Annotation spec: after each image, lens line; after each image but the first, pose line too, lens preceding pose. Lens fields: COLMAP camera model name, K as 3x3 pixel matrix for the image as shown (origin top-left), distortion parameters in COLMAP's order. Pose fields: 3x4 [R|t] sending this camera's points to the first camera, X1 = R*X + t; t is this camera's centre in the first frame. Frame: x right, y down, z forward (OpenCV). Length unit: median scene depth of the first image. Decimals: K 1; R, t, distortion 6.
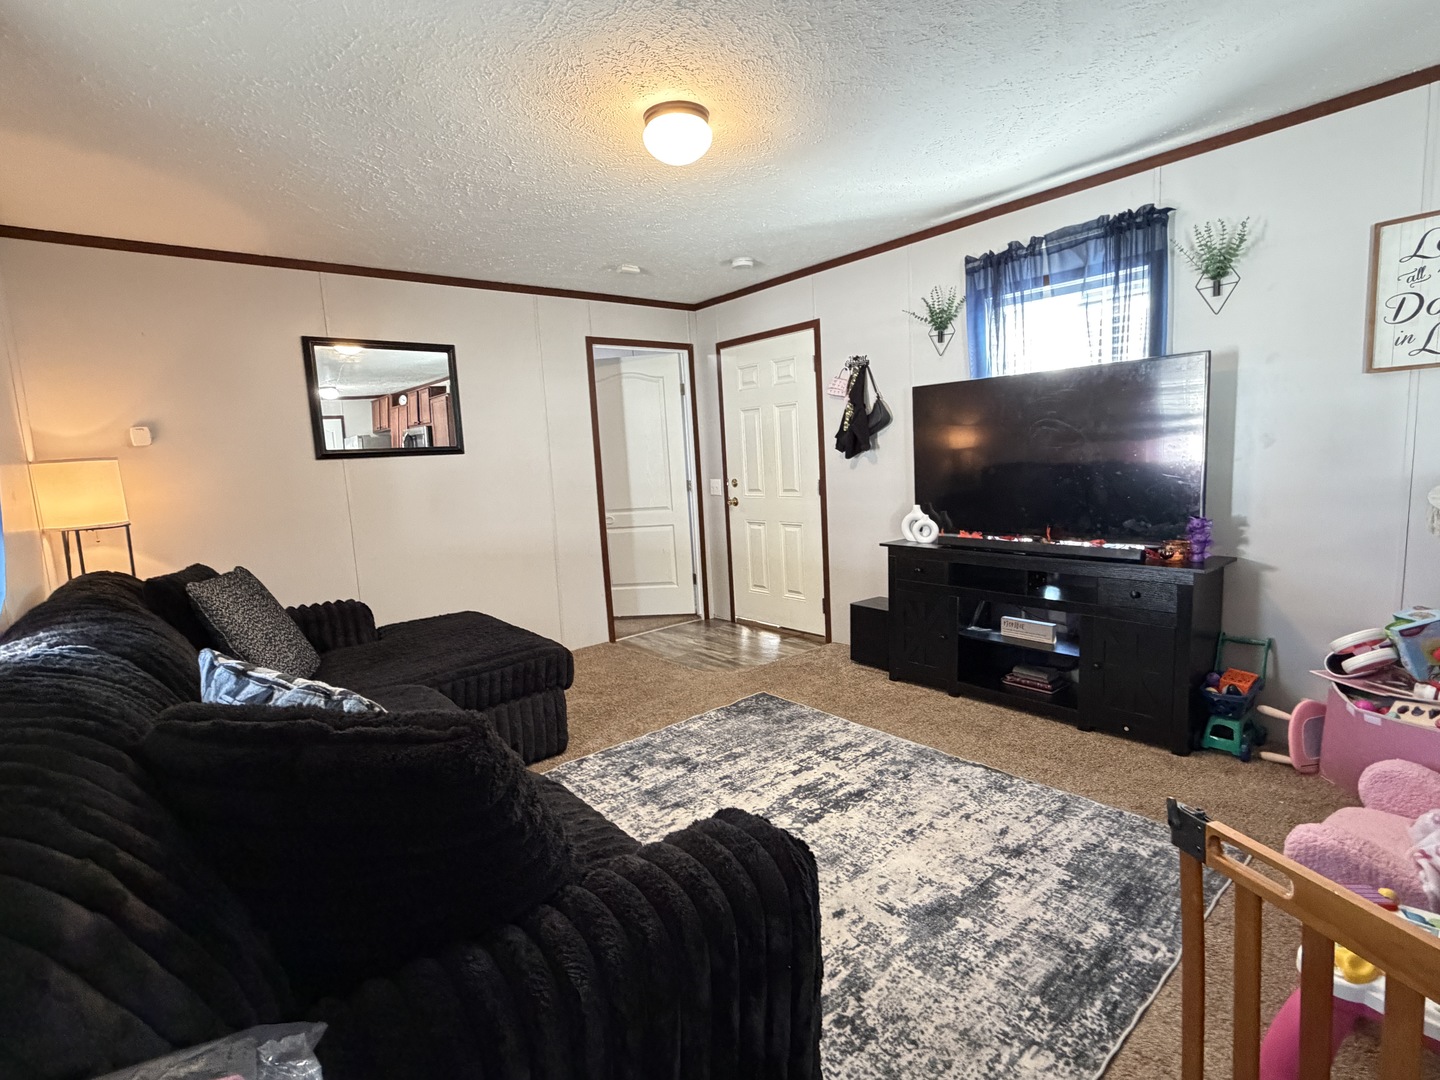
lens RADIAL K [[701.5, 0, 719.2], [0, 701.5, 540.7], [0, 0, 1]] dist [-0.001260, 0.000880]
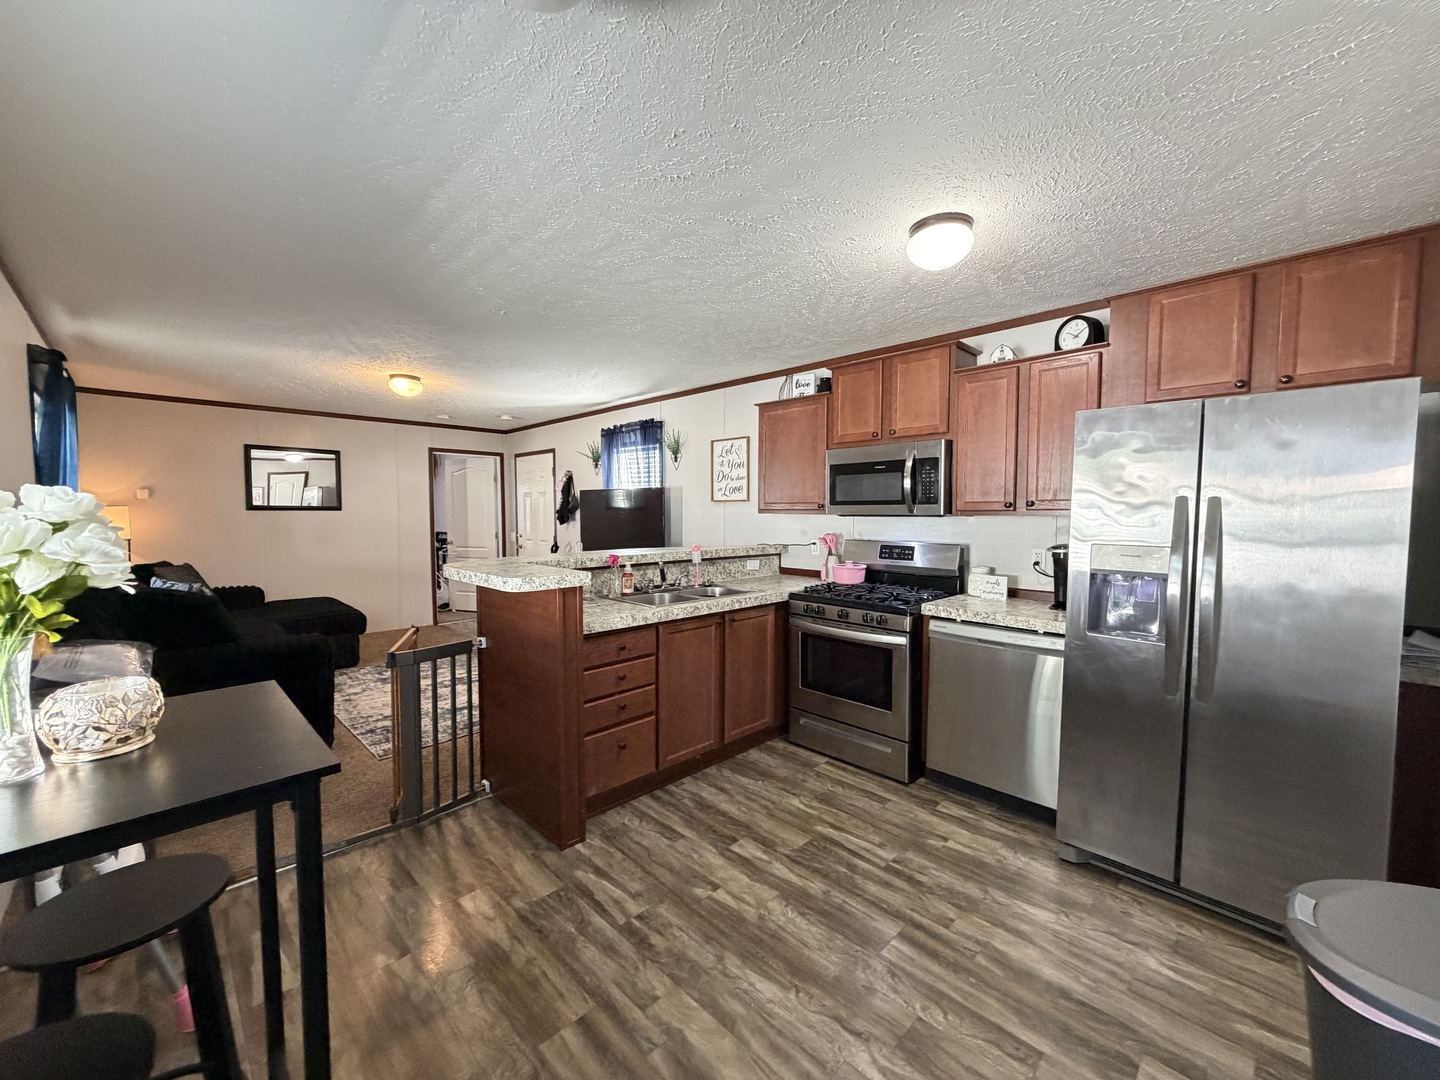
lens RADIAL K [[572.5, 0, 716.1], [0, 572.5, 540.3], [0, 0, 1]] dist [0.001505, -0.000141]
pose [[0.994665, 0.050898, 0.089728, 0.683269], [-0.043967, 0.996015, -0.077599, 0.032212], [-0.093320, 0.073240, 0.992939, -0.787678]]
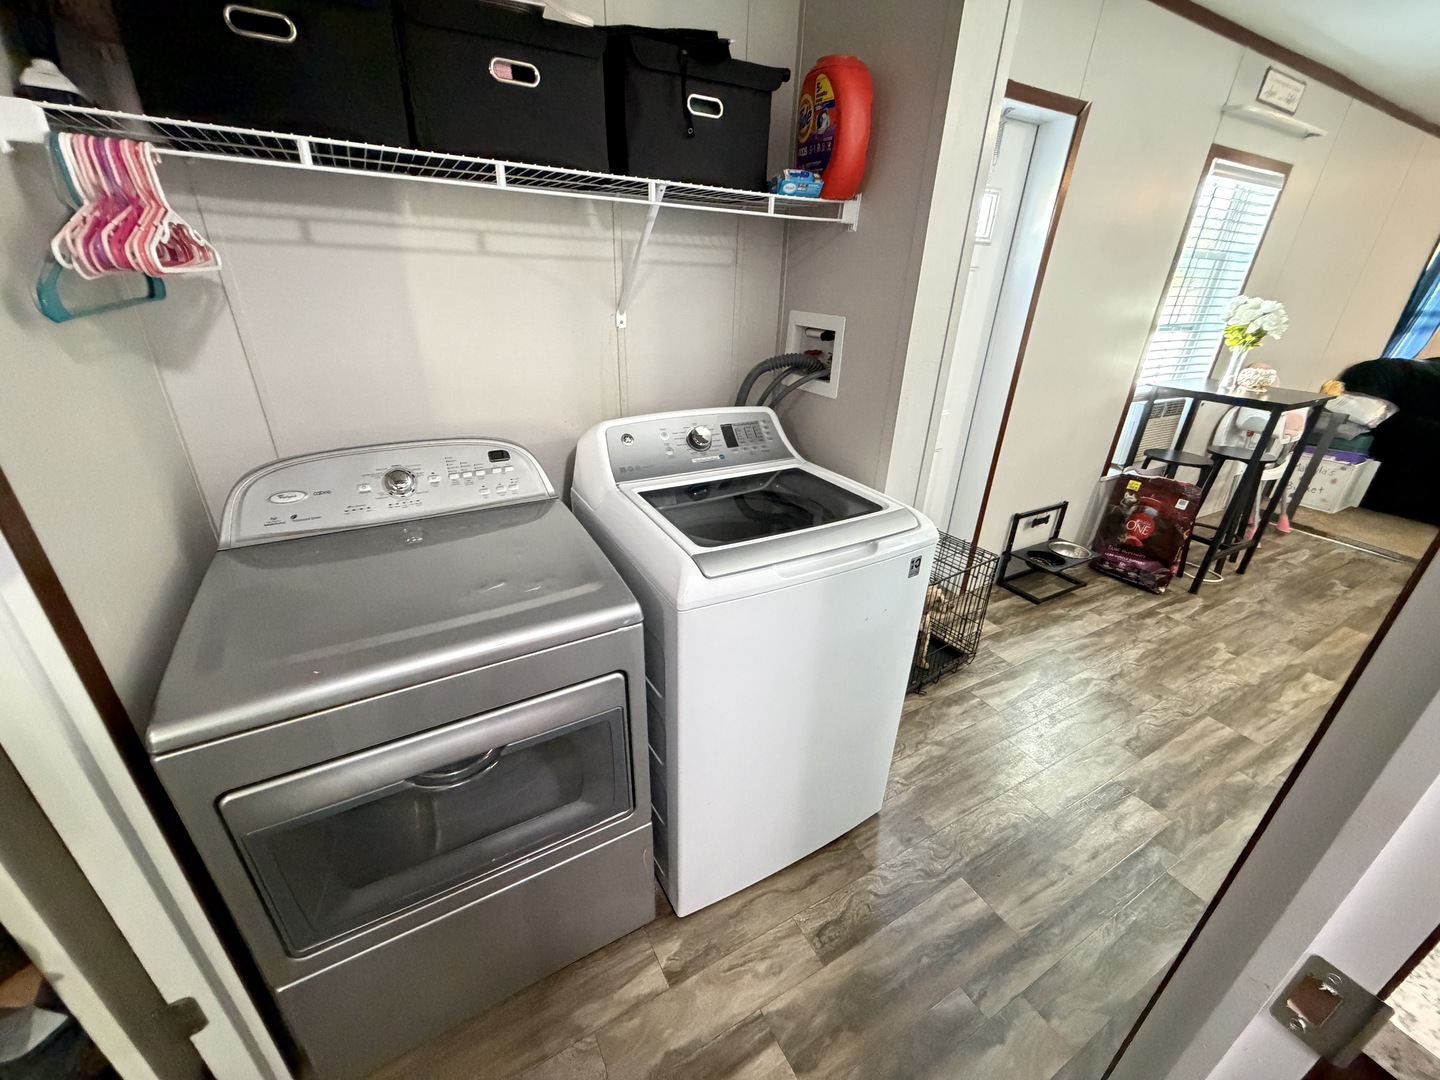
lens RADIAL K [[572.5, 0, 720.5], [0, 572.5, 542.0], [0, 0, 1]] dist [0.001505, -0.000141]
pose [[-0.185431, 0.455220, -0.870856, 1.621901], [-0.146117, 0.863600, 0.482540, -0.041403], [0.971733, 0.216725, -0.093623, -0.748261]]
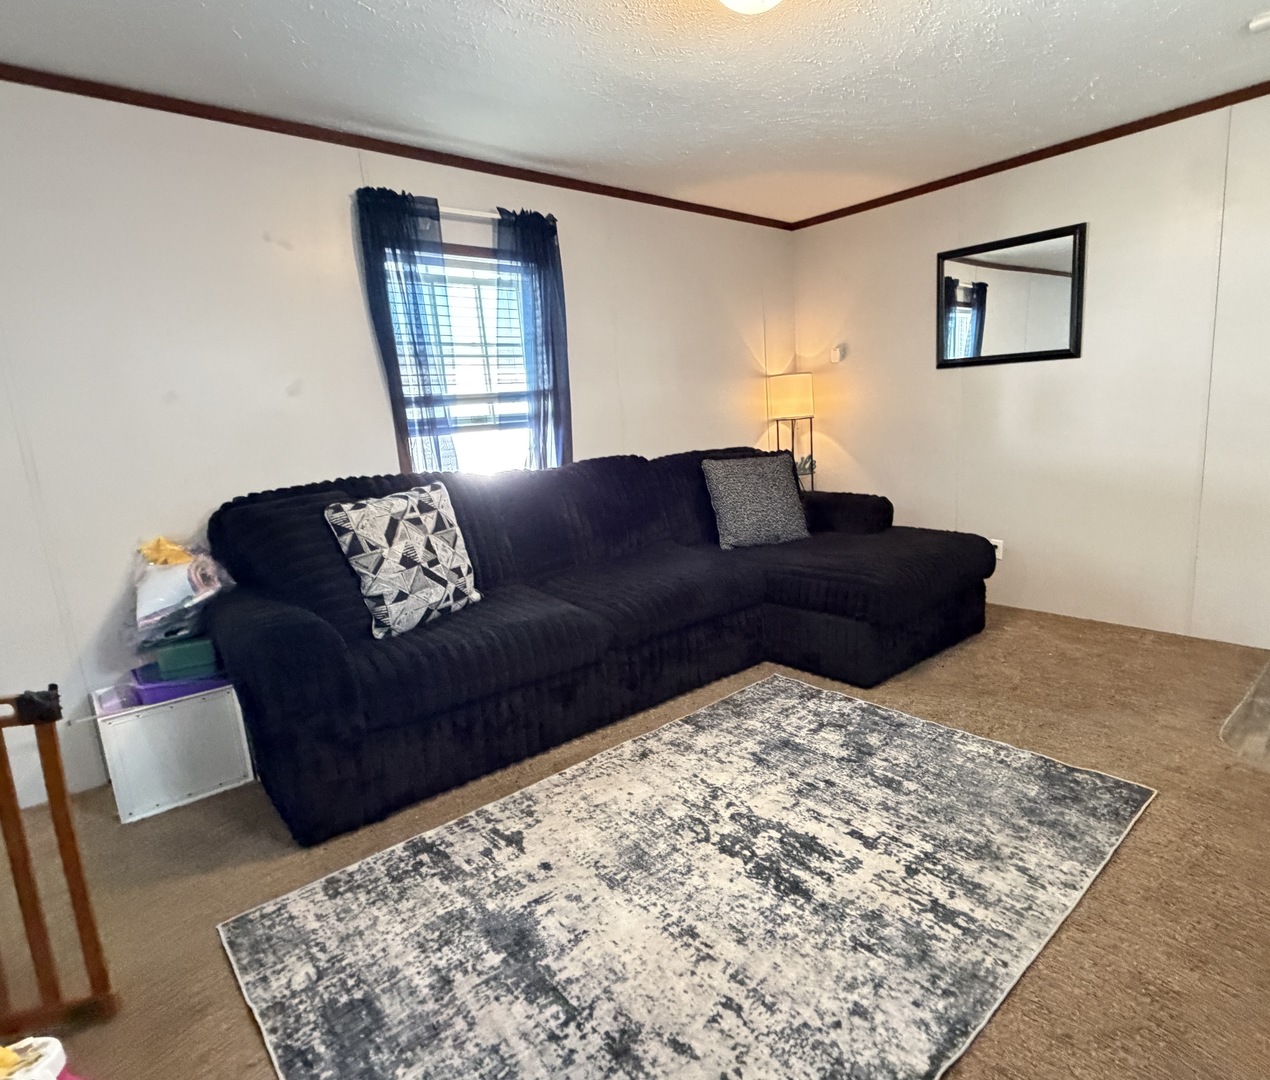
lens RADIAL K [[701.1, 0, 717.8], [0, 701.1, 541.8], [0, 0, 1]] dist [-0.001990, -0.001798]
pose [[0.065021, 0.239601, -0.968692, 0.710332], [-0.072912, 0.969292, 0.234856, -0.114690], [0.995217, 0.055359, 0.080494, 0.775036]]
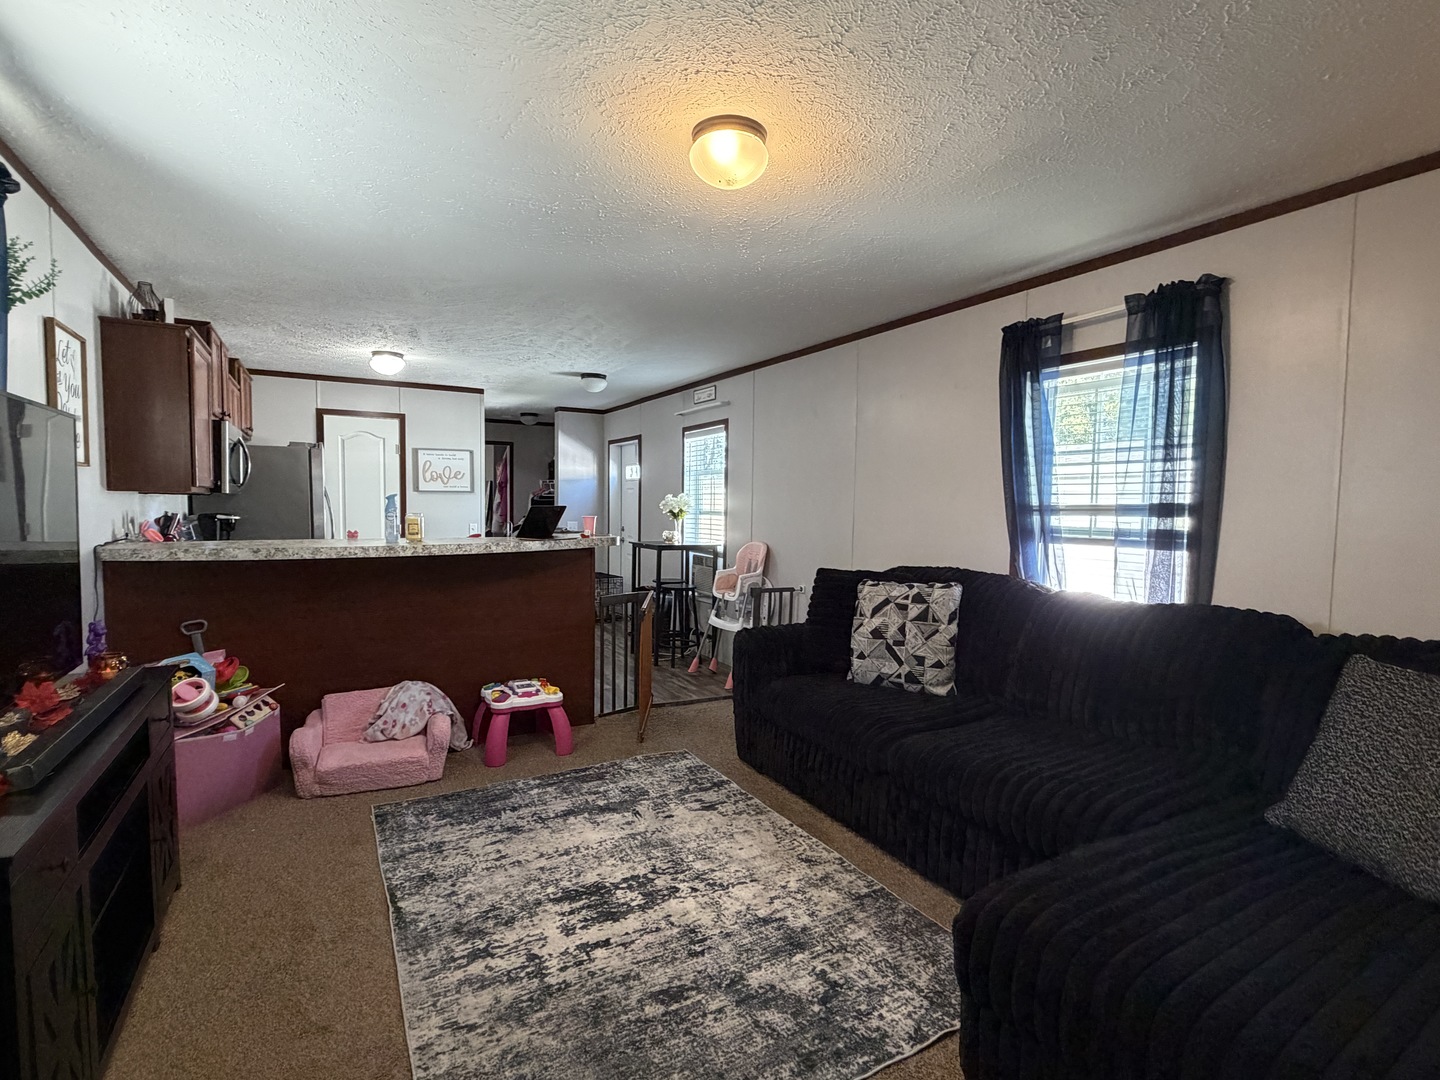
lens RADIAL K [[701.5, 0, 717.9], [0, 701.5, 542.7], [0, 0, 1]] dist [-0.001260, 0.000880]
pose [[-0.981921, 0.029980, 0.186902, -0.161843], [0.061881, 0.983967, 0.167269, -0.207759], [-0.178891, 0.175811, -0.968033, 1.606277]]
